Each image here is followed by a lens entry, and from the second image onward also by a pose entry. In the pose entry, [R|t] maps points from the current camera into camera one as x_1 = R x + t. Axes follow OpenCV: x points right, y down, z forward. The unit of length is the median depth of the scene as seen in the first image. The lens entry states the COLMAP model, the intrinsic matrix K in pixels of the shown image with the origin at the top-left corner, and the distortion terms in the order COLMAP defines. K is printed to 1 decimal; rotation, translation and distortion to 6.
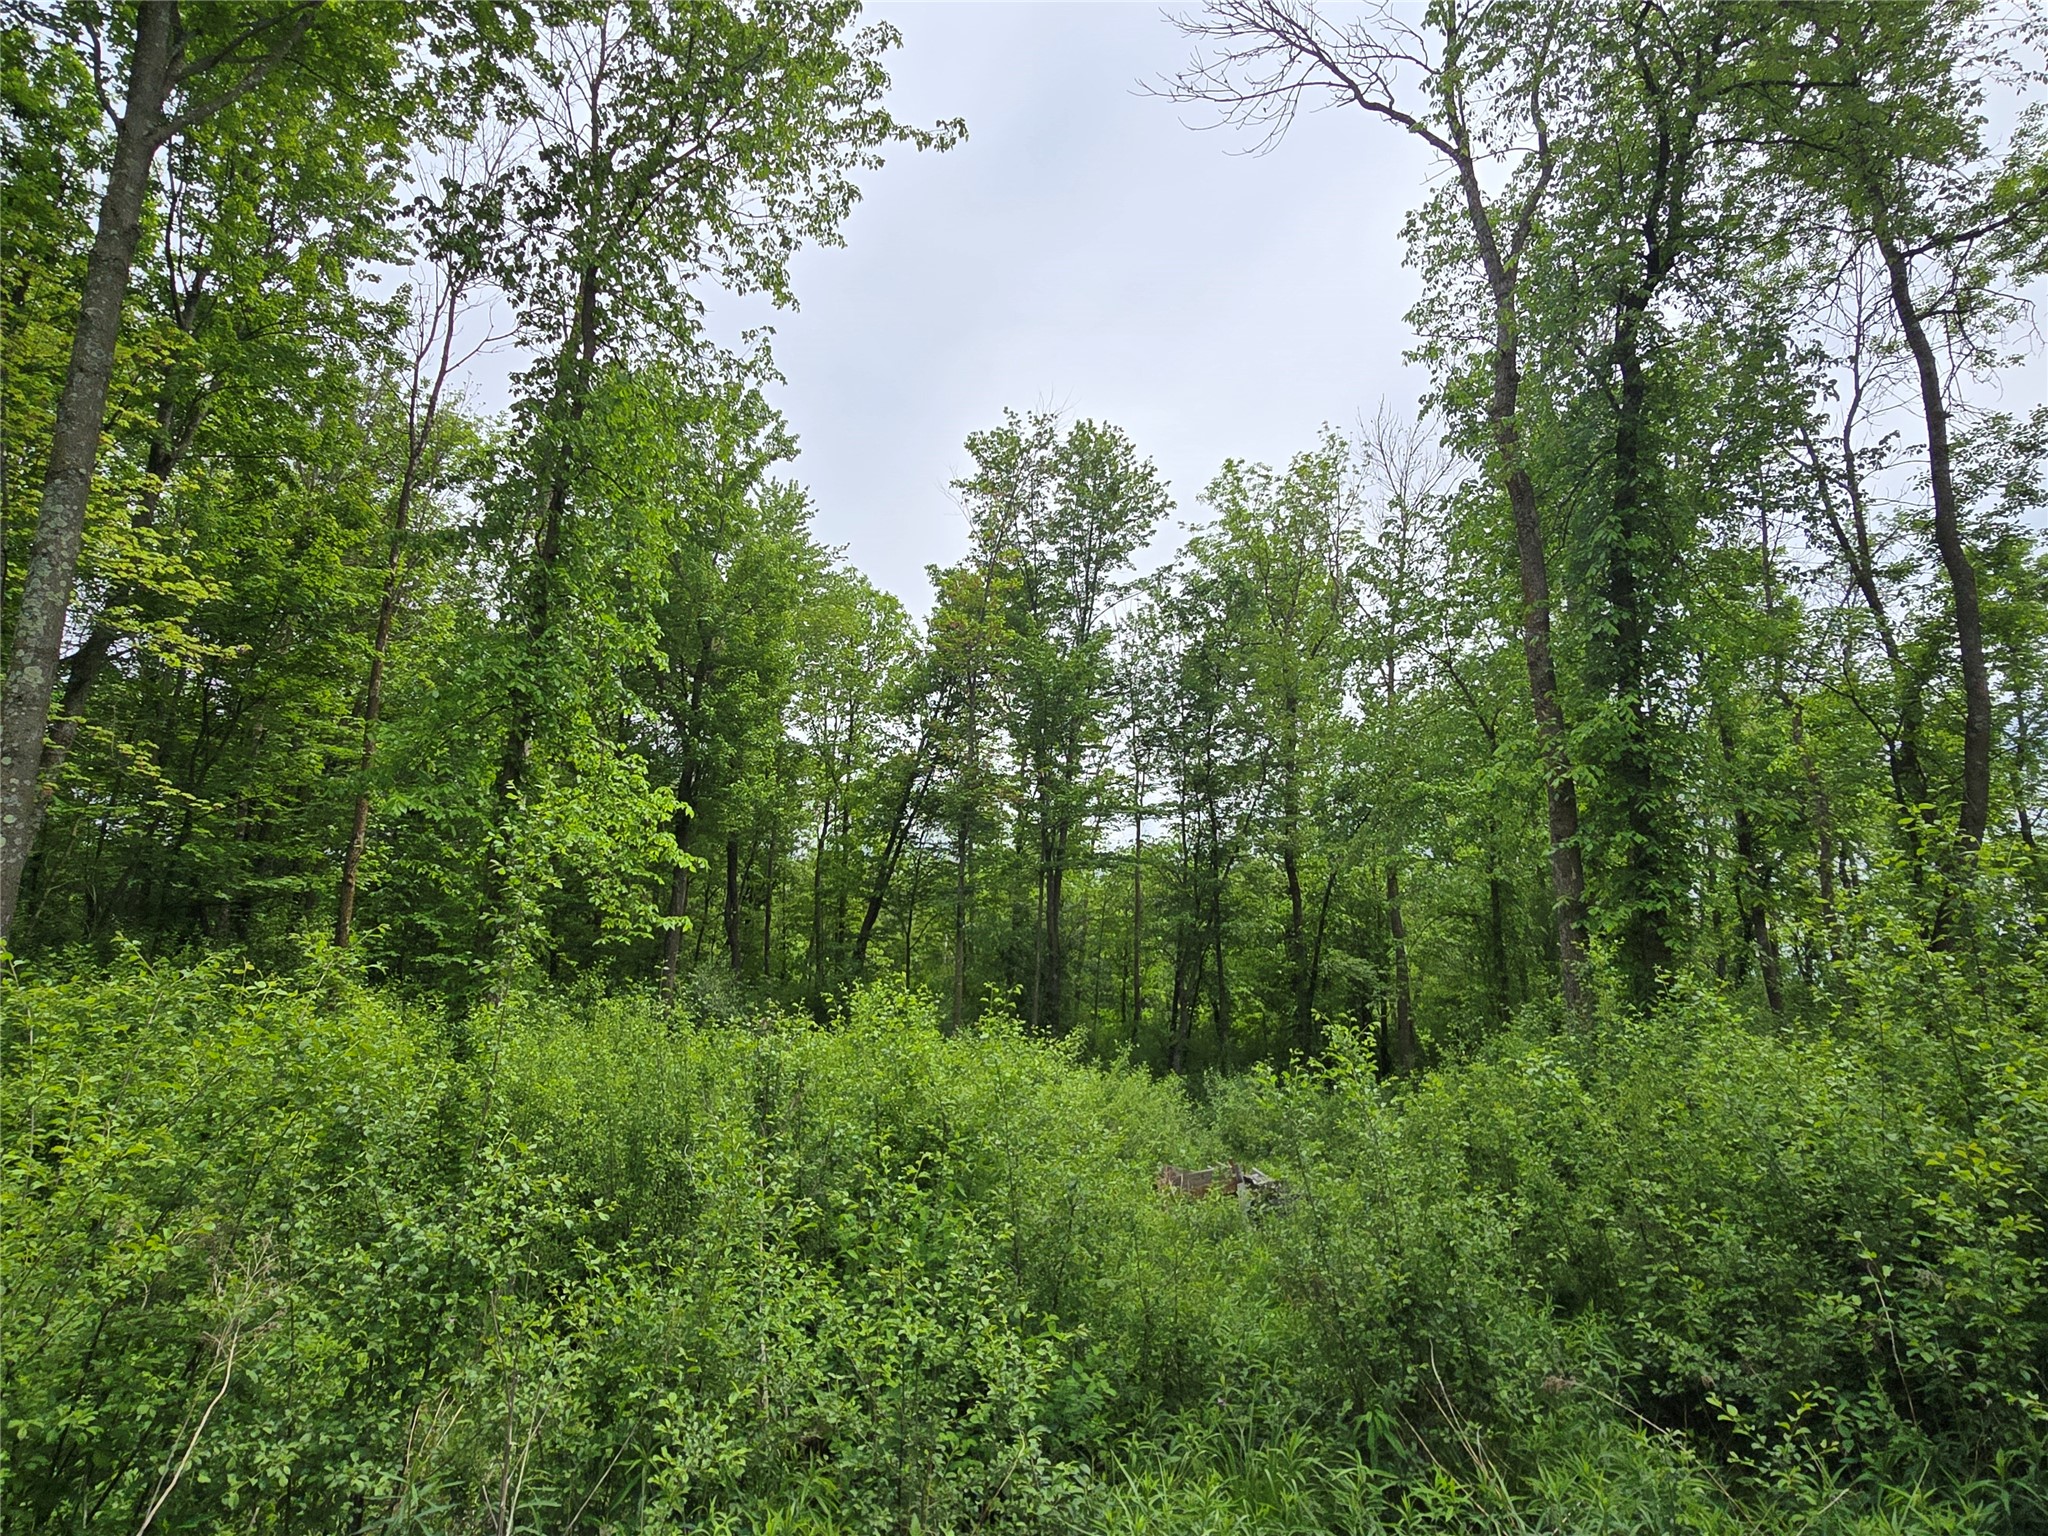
lens RADIAL K [[825.2, 0, 1024.0], [0, 825.2, 768.0], [0, 0, 1]] dist [-0.001544, -0.000232]
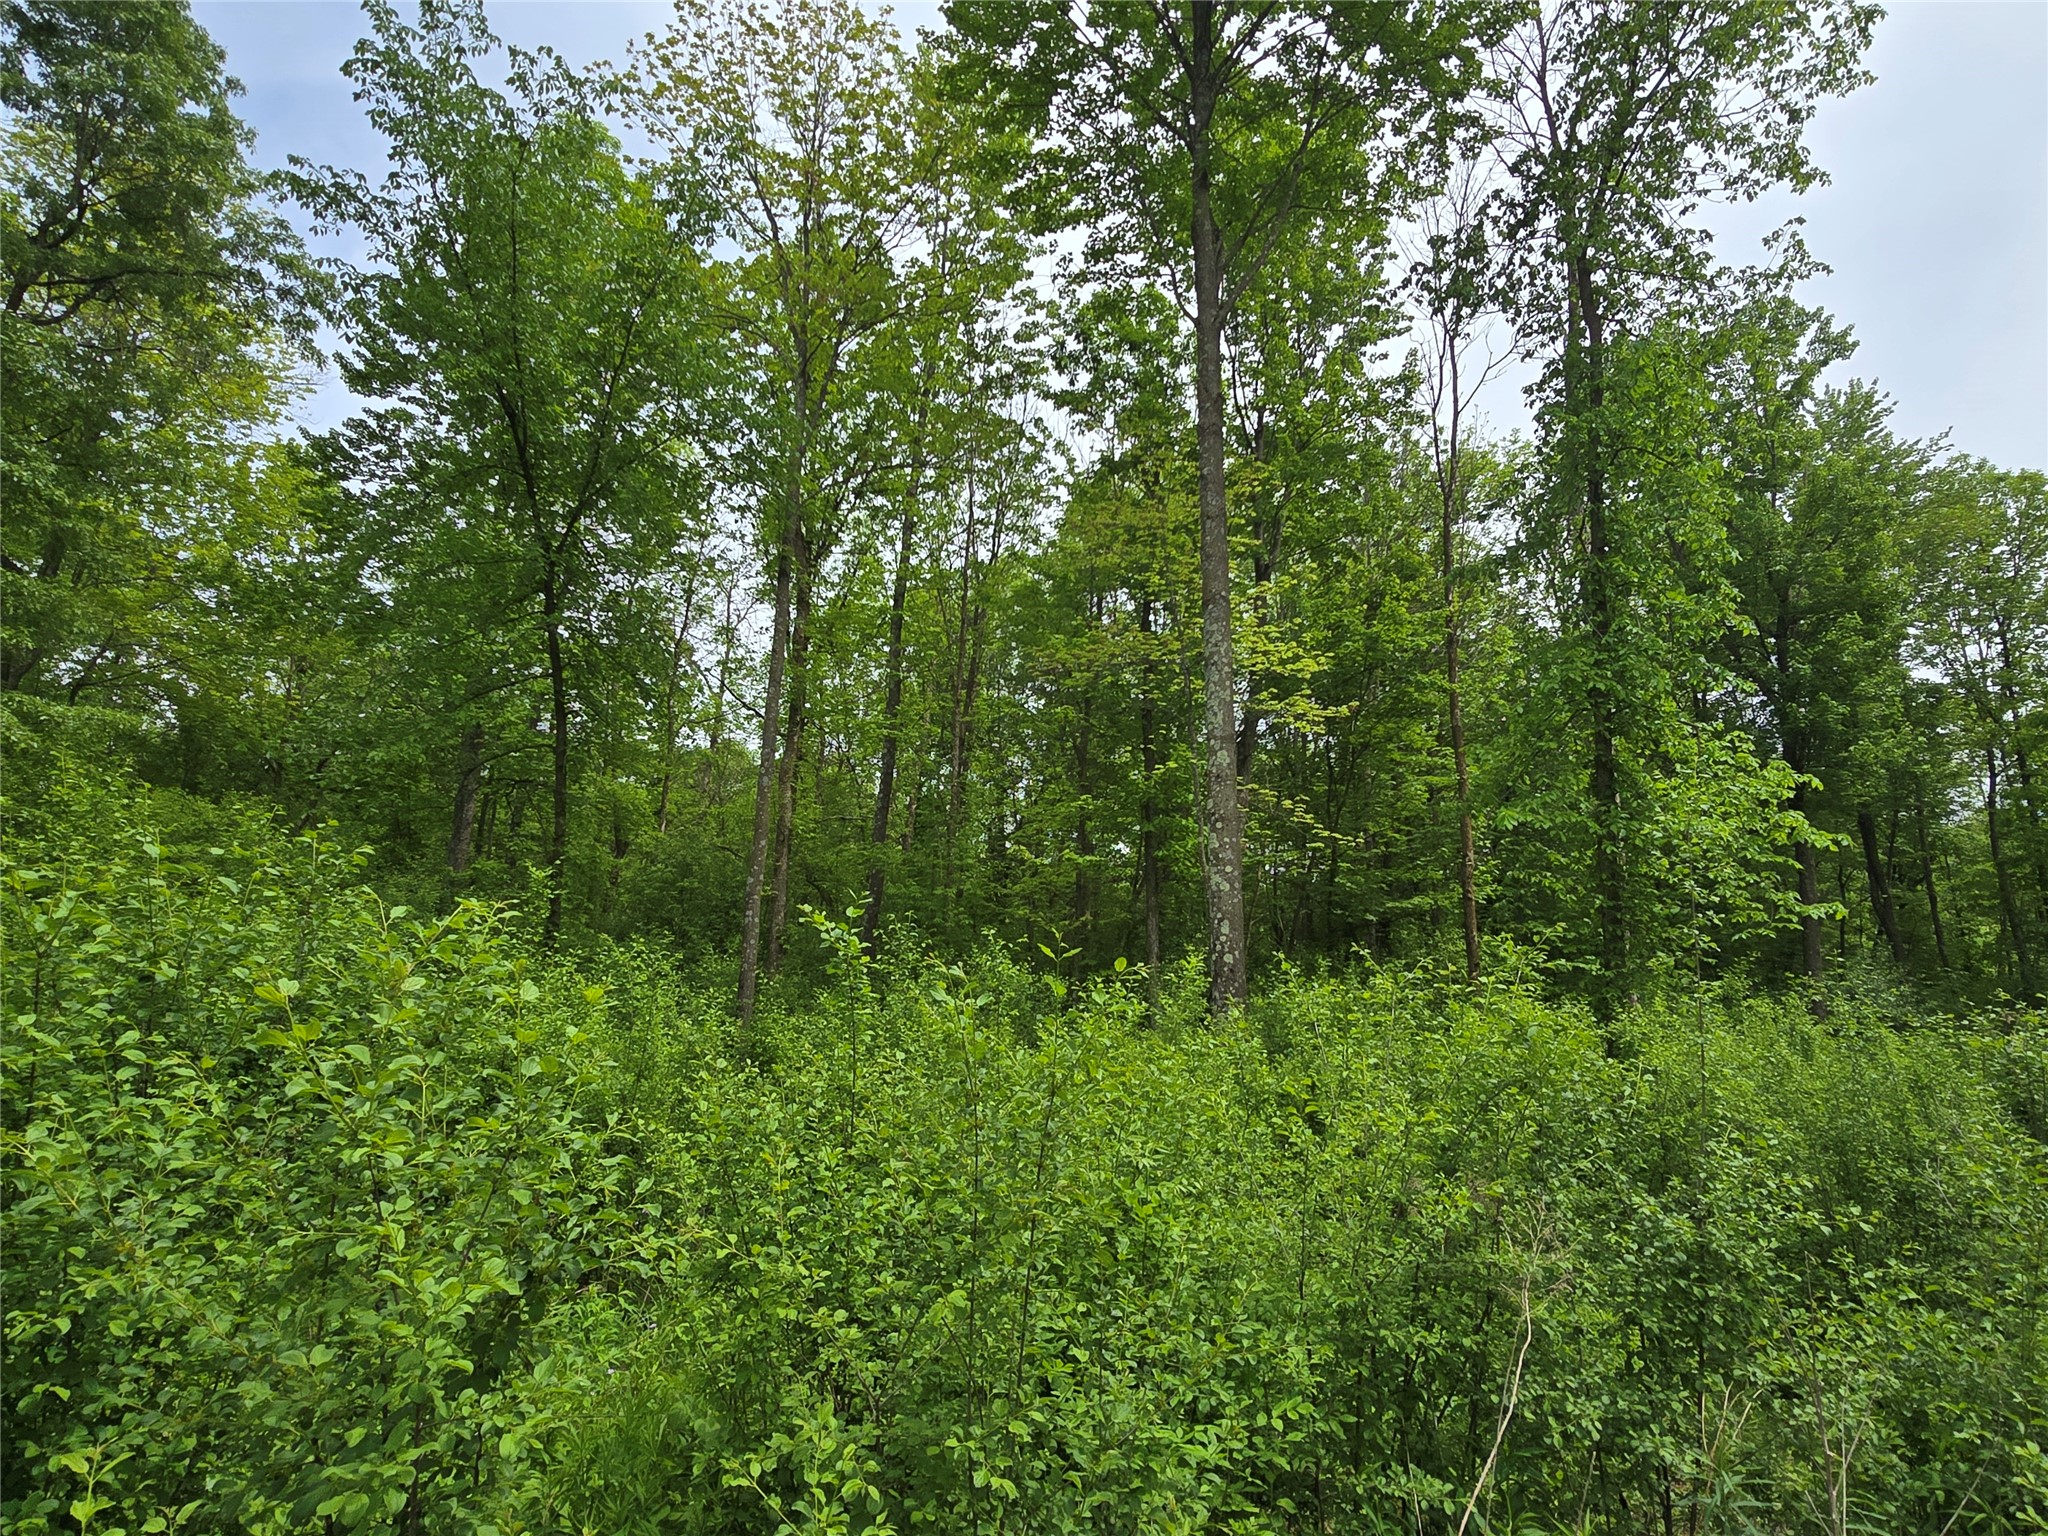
lens RADIAL K [[941.5, 0, 1023.8], [0, 941.5, 822.8], [0, 0, 1]] dist [-0.001094, -0.001220]
pose [[0.789711, -0.160370, -0.592147, -0.503933], [0.154349, 0.986118, -0.061222, 0.026067], [0.593745, -0.043050, 0.803501, -0.319754]]
